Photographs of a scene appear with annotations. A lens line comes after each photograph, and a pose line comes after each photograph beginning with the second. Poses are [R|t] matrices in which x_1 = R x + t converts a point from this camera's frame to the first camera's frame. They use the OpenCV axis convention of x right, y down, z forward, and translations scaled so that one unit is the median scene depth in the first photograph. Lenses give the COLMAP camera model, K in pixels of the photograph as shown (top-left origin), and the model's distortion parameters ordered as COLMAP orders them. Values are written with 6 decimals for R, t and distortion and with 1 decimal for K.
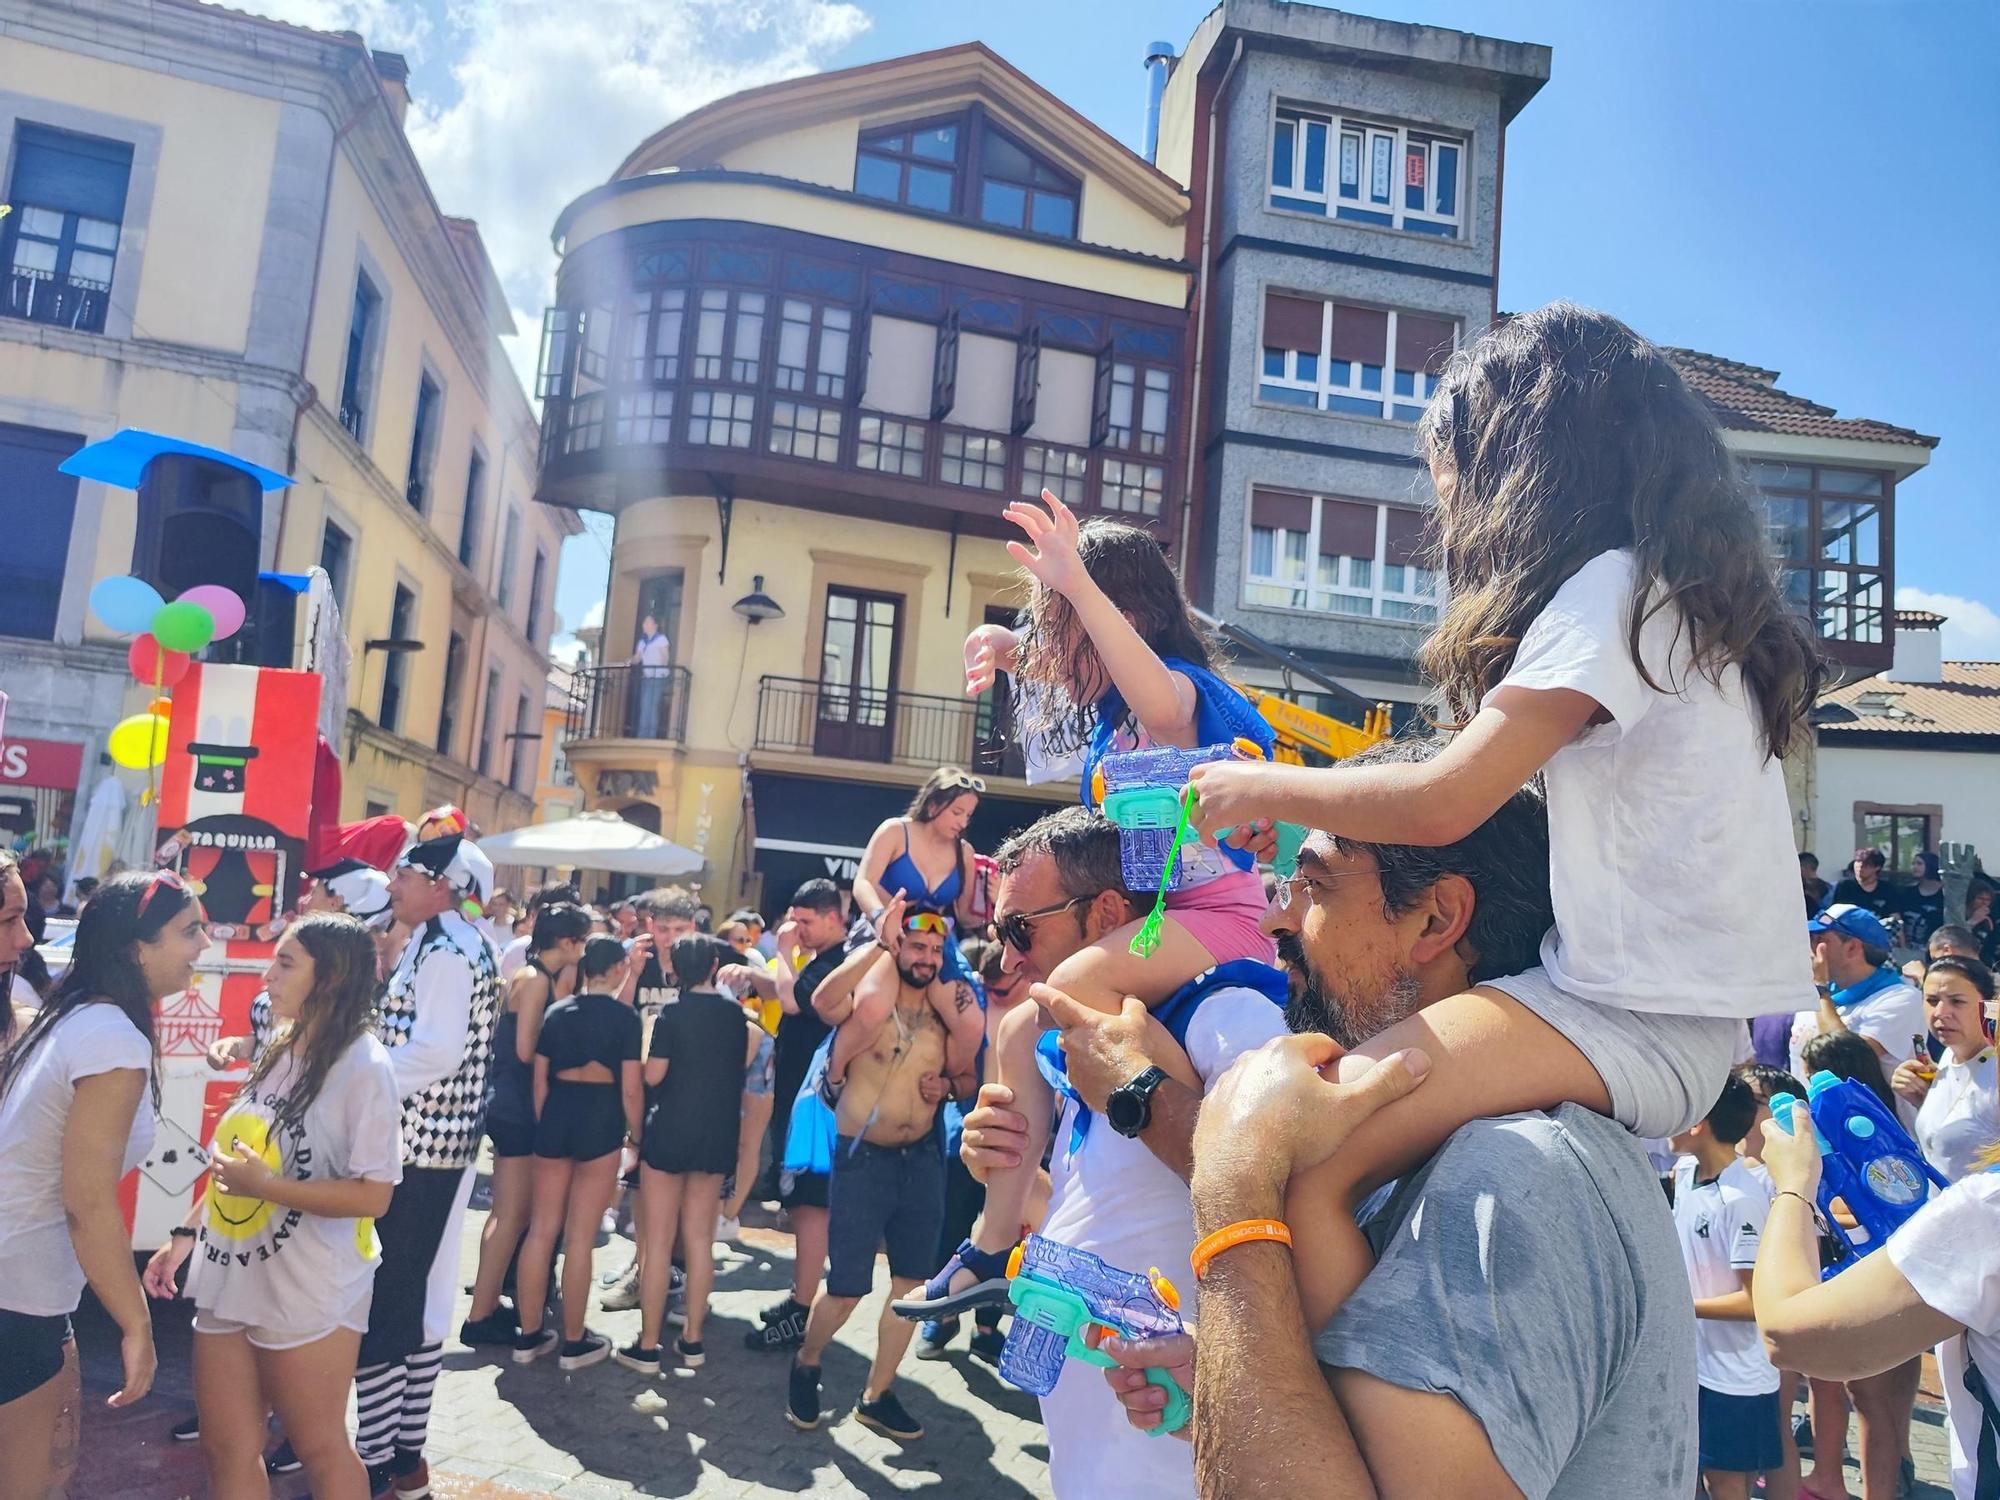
lens RADIAL K [[1360.7, 0, 1000.0], [0, 1360.7, 750.0], [0, 0, 1]] dist [0.004198, 0.000963]
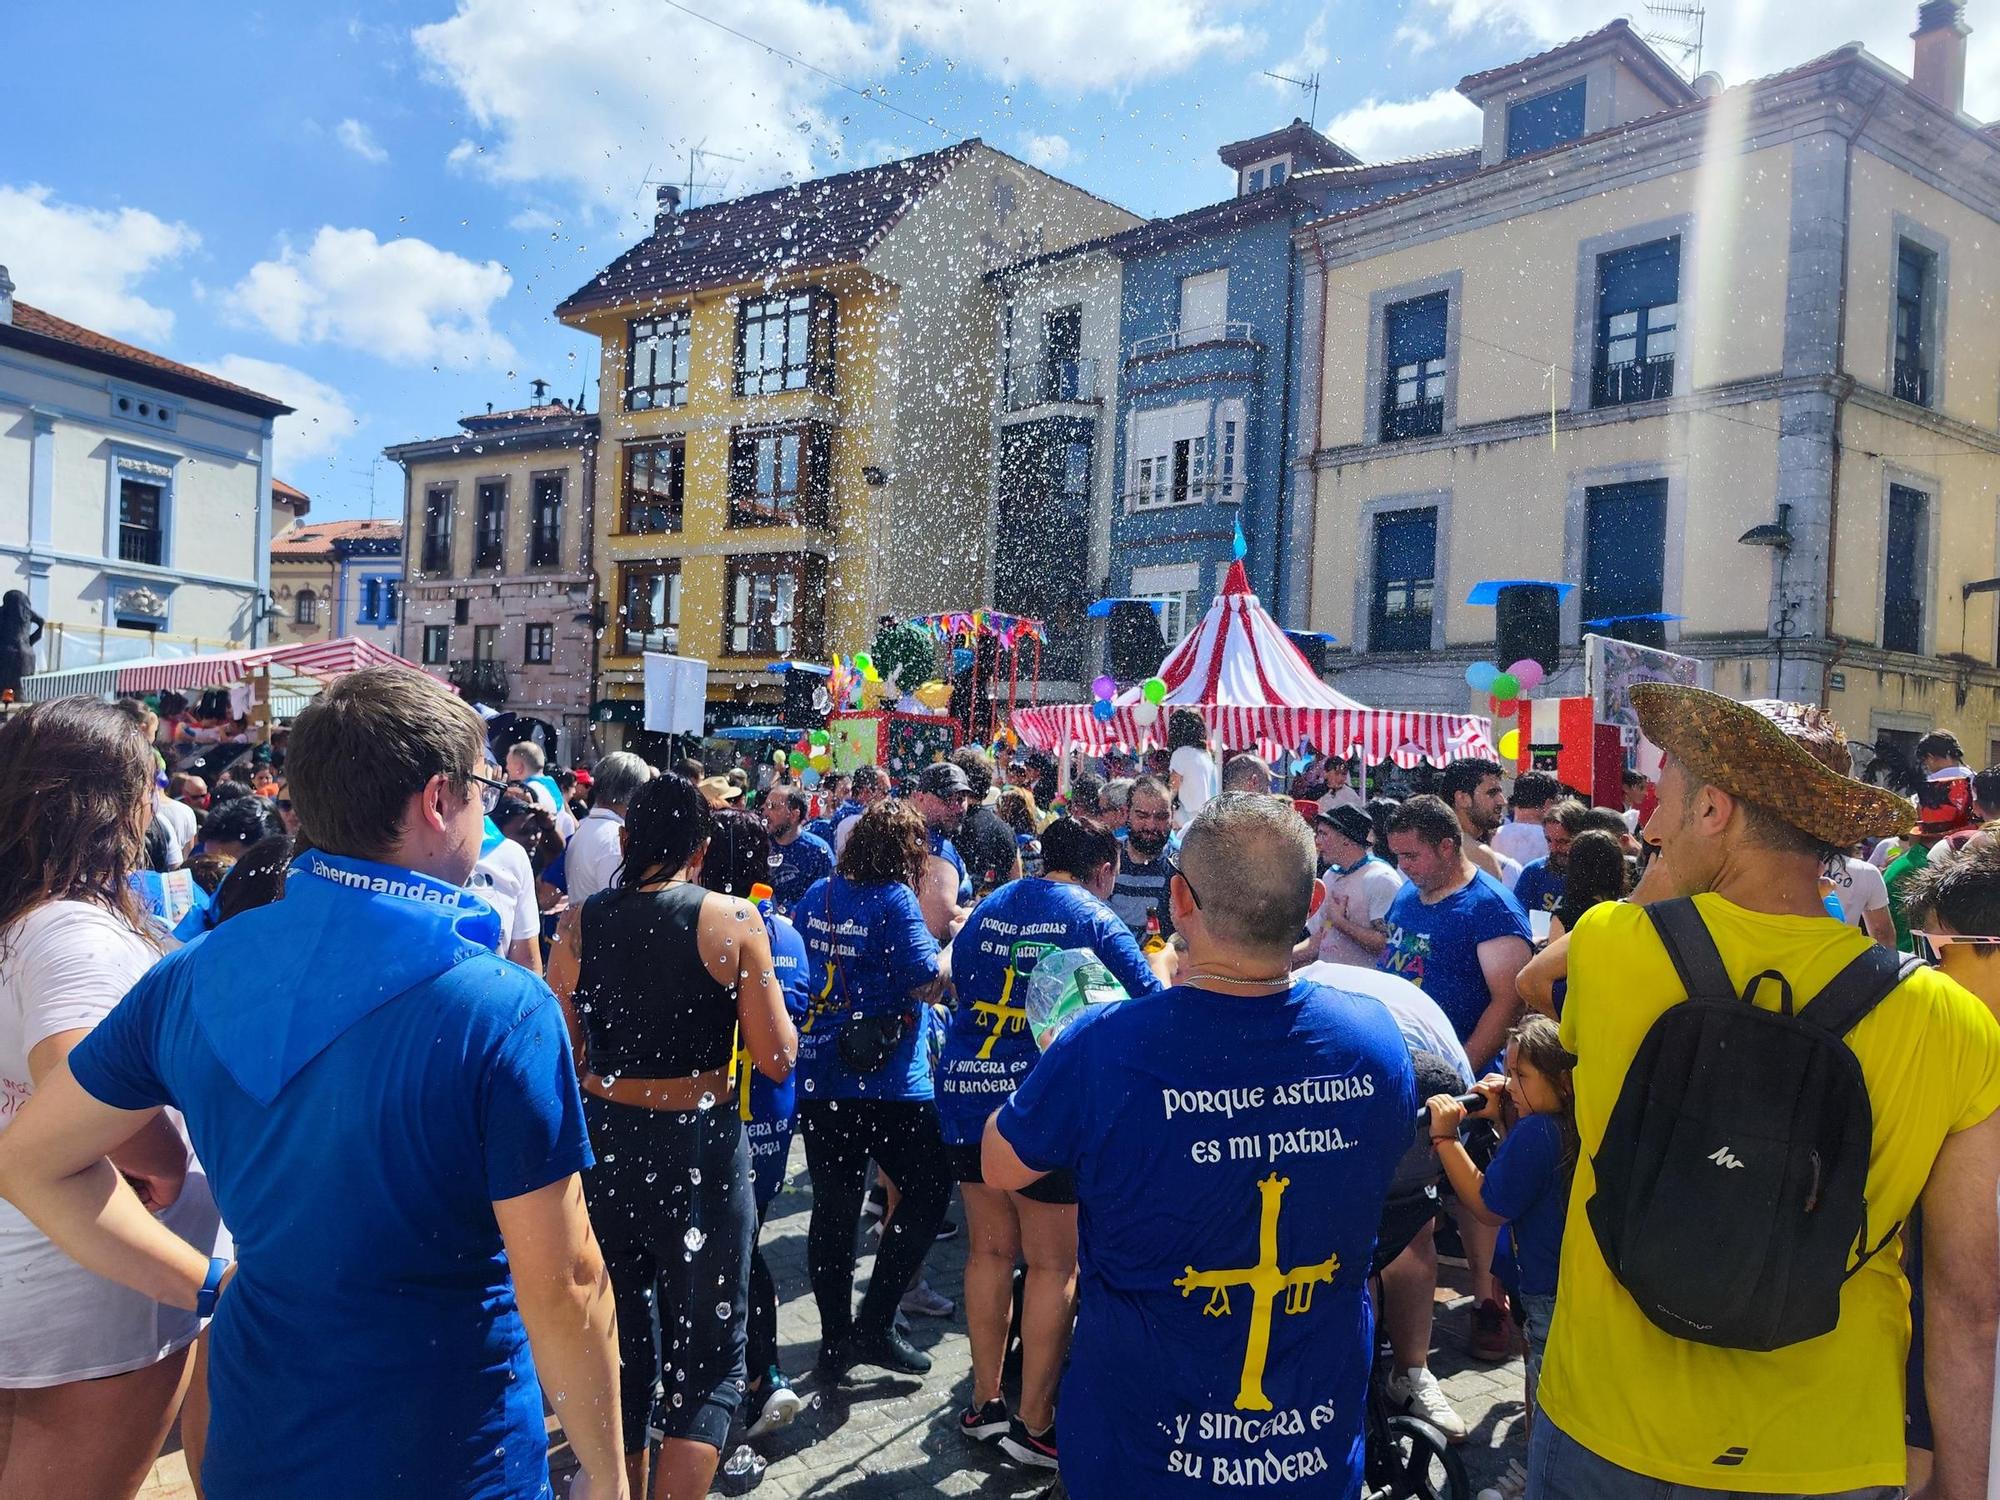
lens RADIAL K [[1360.7, 0, 1000.0], [0, 1360.7, 750.0], [0, 0, 1]] dist [0.004198, 0.000963]
pose [[0.404065, -0.062631, -0.912583, 0.208917], [0.096652, 0.994992, -0.025493, -0.005391], [0.909610, -0.077902, 0.408095, -0.100135]]
